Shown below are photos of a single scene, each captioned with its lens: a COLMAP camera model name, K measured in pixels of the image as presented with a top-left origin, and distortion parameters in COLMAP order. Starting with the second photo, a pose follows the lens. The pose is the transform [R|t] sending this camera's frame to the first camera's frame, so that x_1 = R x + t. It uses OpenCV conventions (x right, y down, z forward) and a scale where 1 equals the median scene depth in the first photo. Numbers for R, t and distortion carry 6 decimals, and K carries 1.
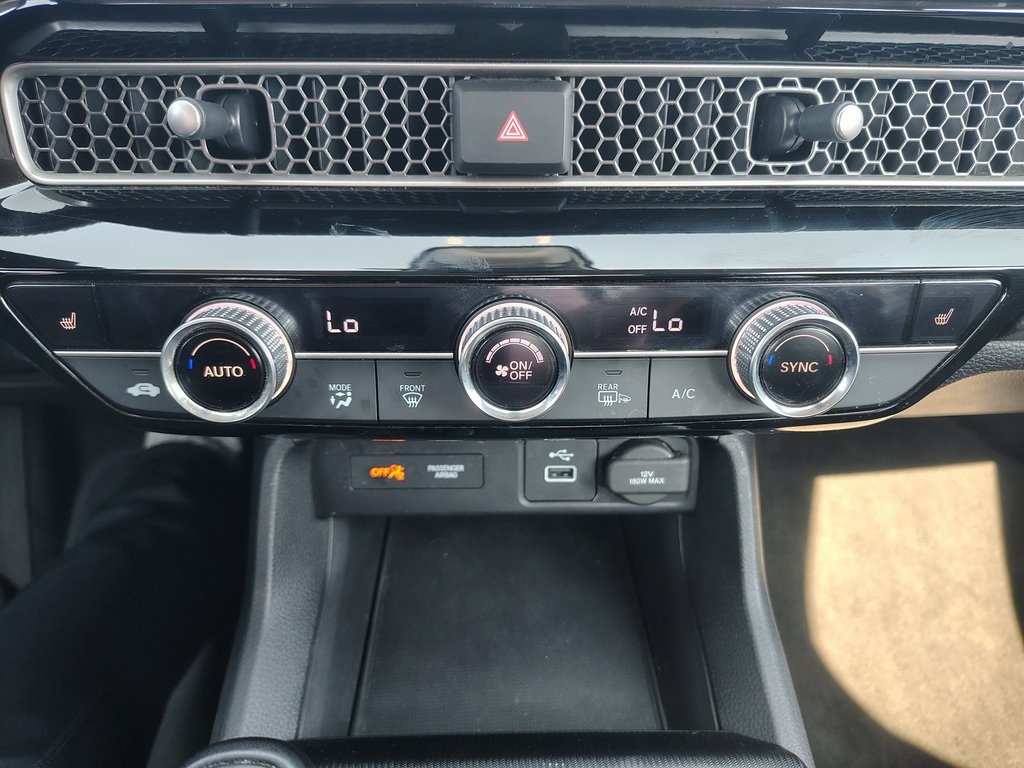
lens RADIAL K [[716.6, 0, 516.0], [0, 716.6, 388.7], [0, 0, 1]] dist [0.006748, -0.007855]
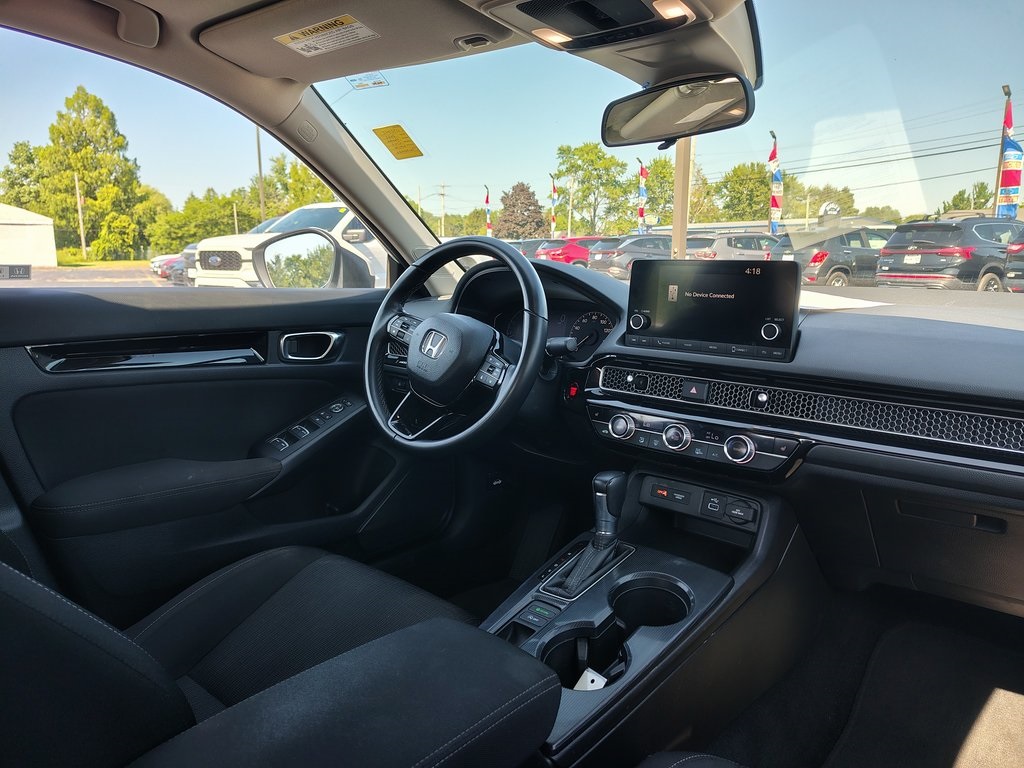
lens RADIAL K [[716.6, 0, 516.0], [0, 716.6, 388.7], [0, 0, 1]] dist [0.006748, -0.007855]
pose [[0.750494, 0.123593, -0.649218, 1.994290], [-0.378865, 0.885367, -0.269417, 1.207405], [0.541498, 0.448162, 0.711288, -2.685199]]
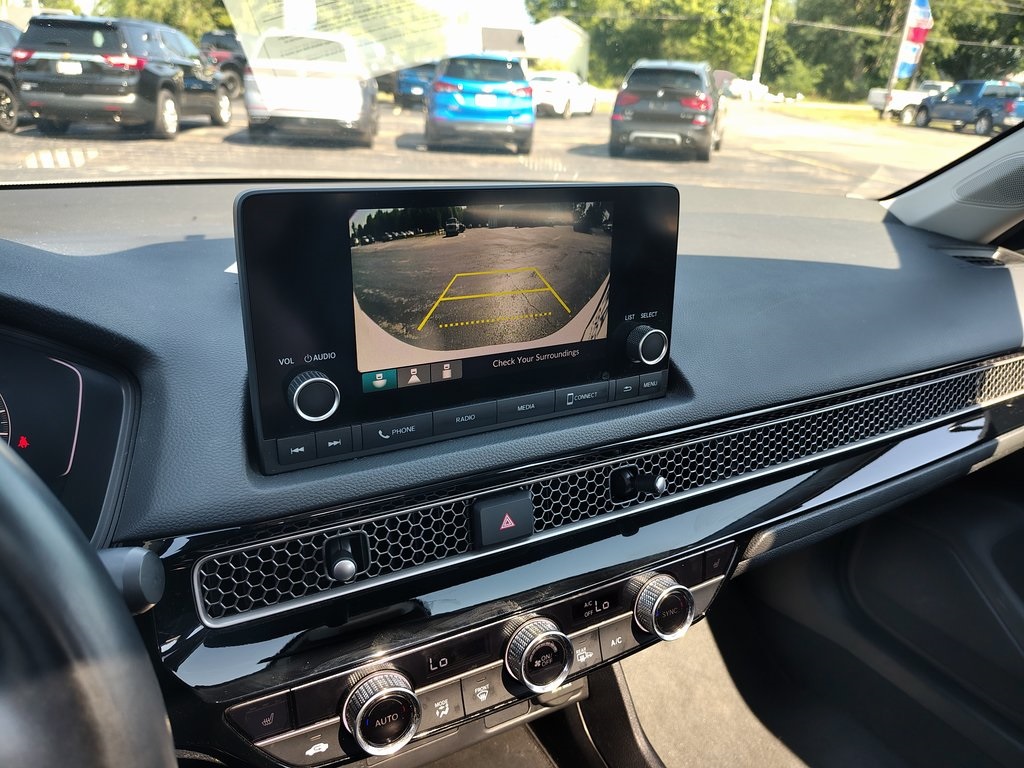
lens RADIAL K [[724.3, 0, 533.9], [0, 724.3, 369.0], [0, 0, 1]] dist [-0.019629, -0.003464]
pose [[0.874913, -0.127632, 0.467159, -0.717308], [0.229781, 0.958552, -0.168458, -0.396214], [-0.426296, 0.254731, 0.867977, -0.669304]]
